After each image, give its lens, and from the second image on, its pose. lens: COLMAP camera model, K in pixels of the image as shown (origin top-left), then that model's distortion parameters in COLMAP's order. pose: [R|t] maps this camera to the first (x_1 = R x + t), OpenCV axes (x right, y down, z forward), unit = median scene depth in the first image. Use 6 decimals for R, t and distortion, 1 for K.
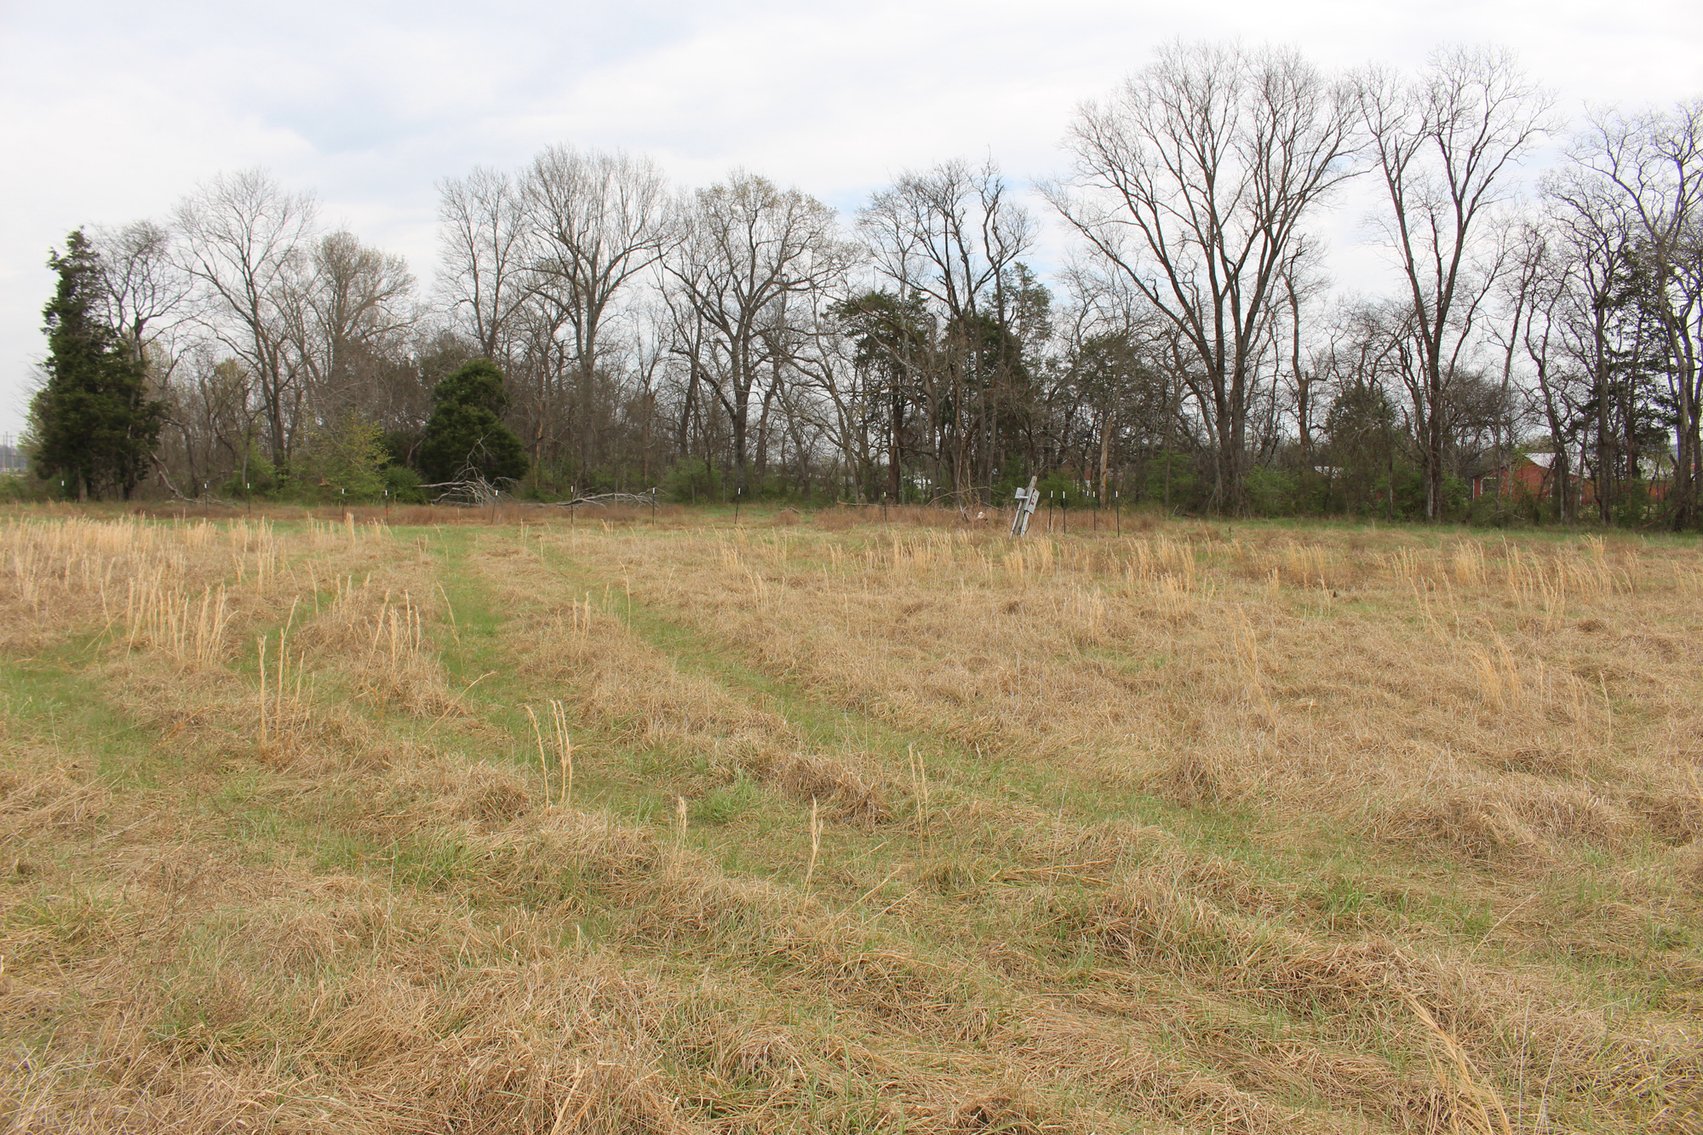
lens RADIAL K [[1460.7, 0, 857.5], [0, 1460.7, 573.6], [0, 0, 1]] dist [-0.097313, 0.102926]
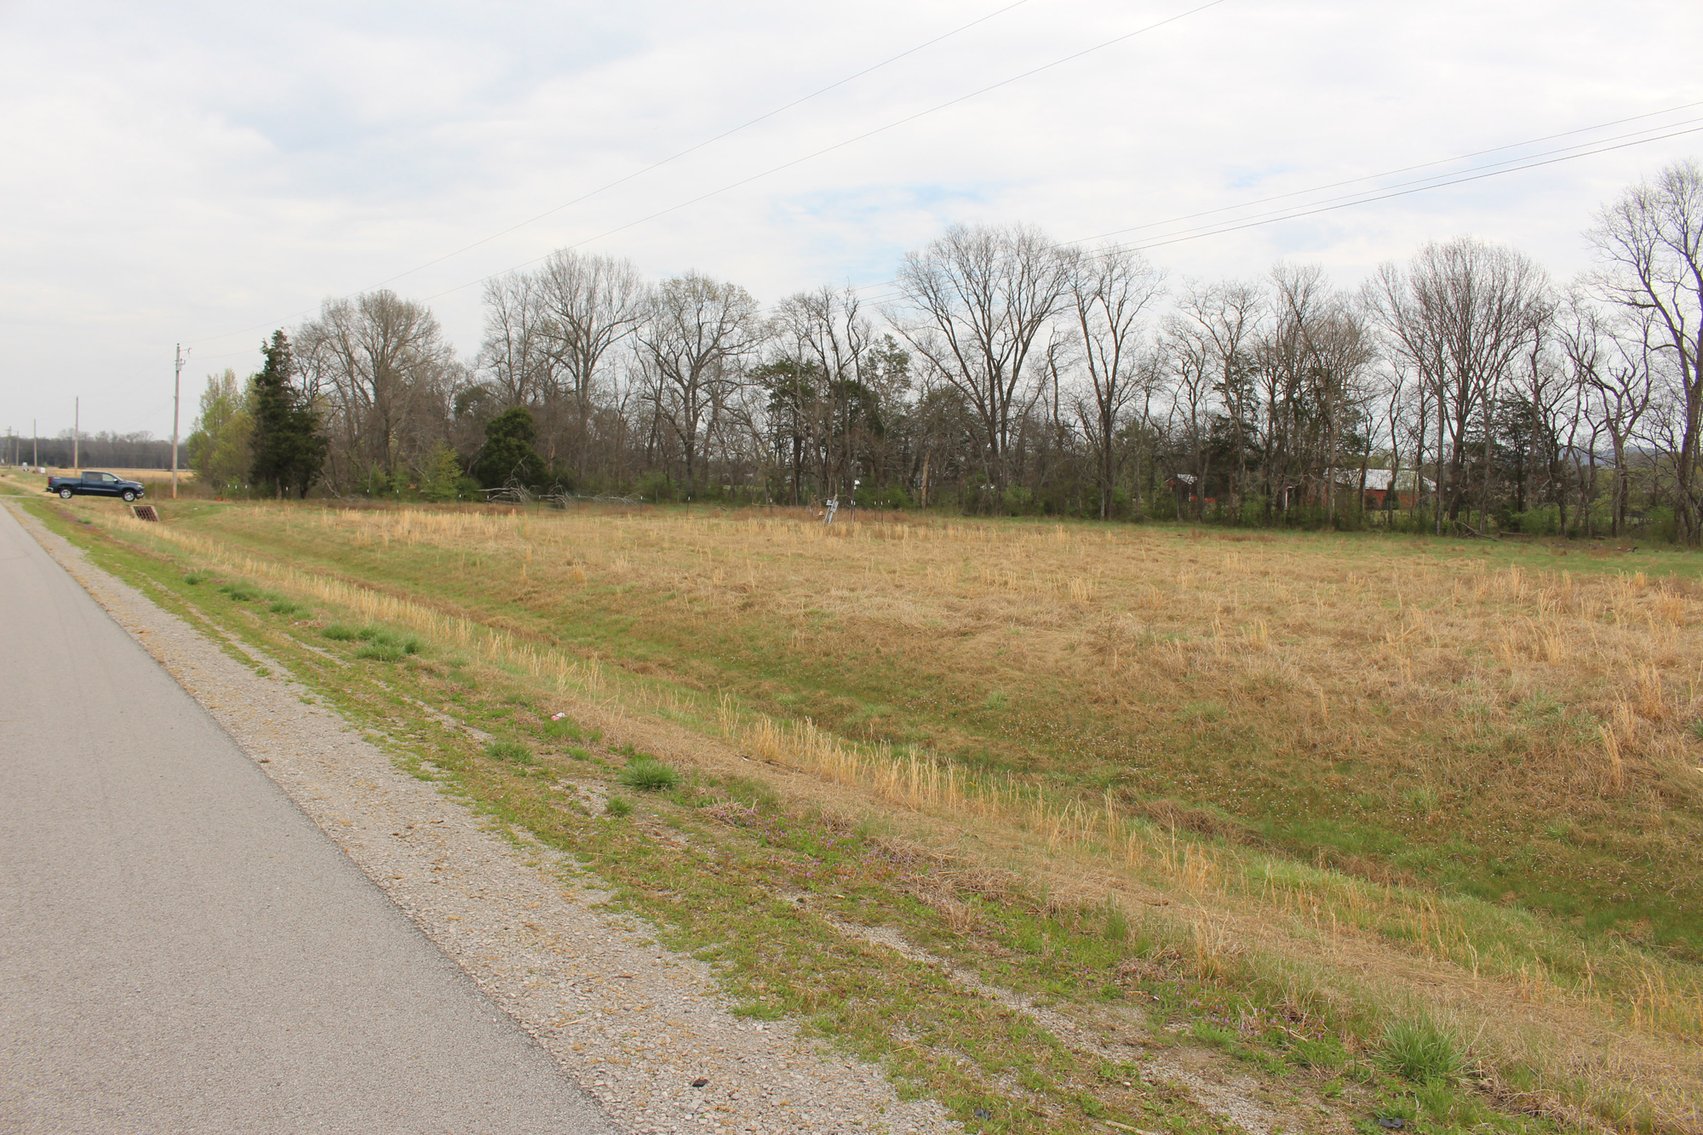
lens RADIAL K [[1460.7, 0, 845.7], [0, 1460.7, 549.7], [0, 0, 1]] dist [-0.097313, 0.102926]
pose [[0.999599, 0.009981, 0.026501, 0.036617], [-0.009642, 0.999870, -0.012889, 0.015278], [-0.026626, 0.012628, 0.999566, -0.444262]]
